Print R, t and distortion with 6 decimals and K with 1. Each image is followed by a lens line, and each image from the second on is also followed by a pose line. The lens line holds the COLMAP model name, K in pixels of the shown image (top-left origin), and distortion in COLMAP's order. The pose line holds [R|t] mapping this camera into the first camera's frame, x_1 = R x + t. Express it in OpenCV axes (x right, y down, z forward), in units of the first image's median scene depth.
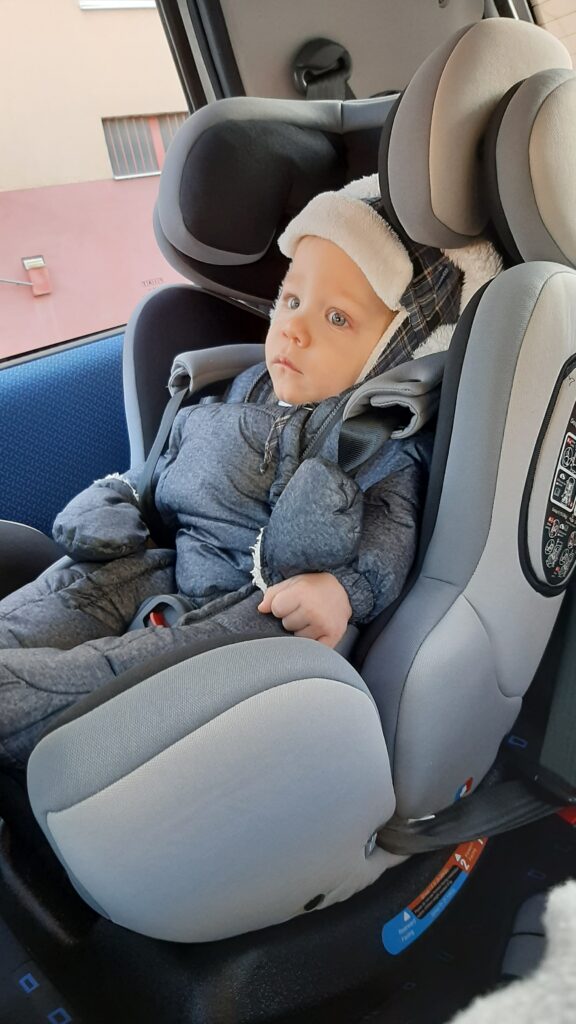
lens RADIAL K [[755.1, 0, 288.8], [0, 755.1, 540.4], [0, 0, 1]] dist [0.071841, -0.179089]
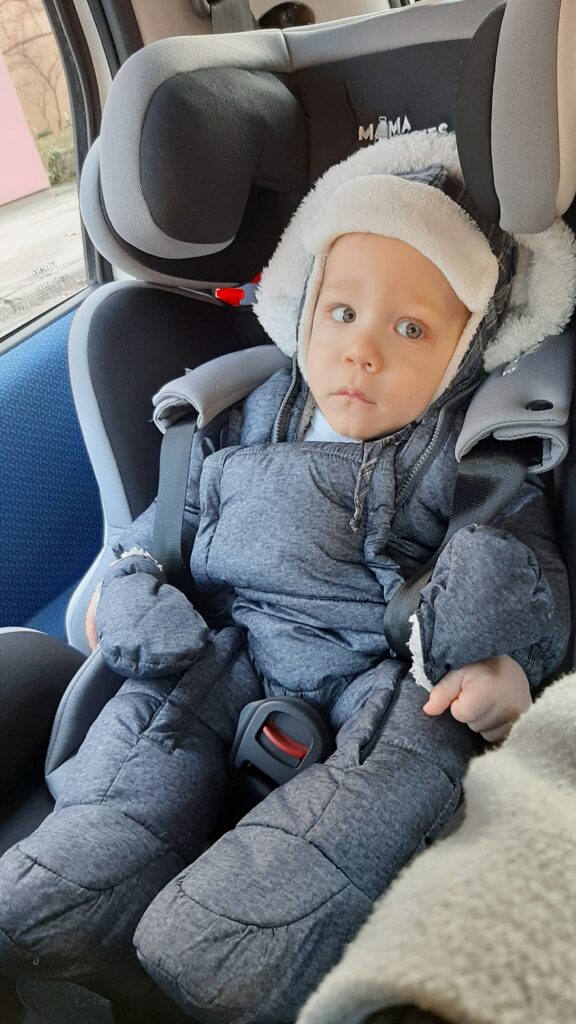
lens RADIAL K [[755.1, 0, 288.8], [0, 755.1, 540.4], [0, 0, 1]] dist [0.071841, -0.179089]
pose [[0.948800, -0.217605, 0.228967, -0.295931], [0.187208, 0.971219, 0.147267, -0.214743], [-0.254423, -0.096863, 0.962230, 0.216348]]
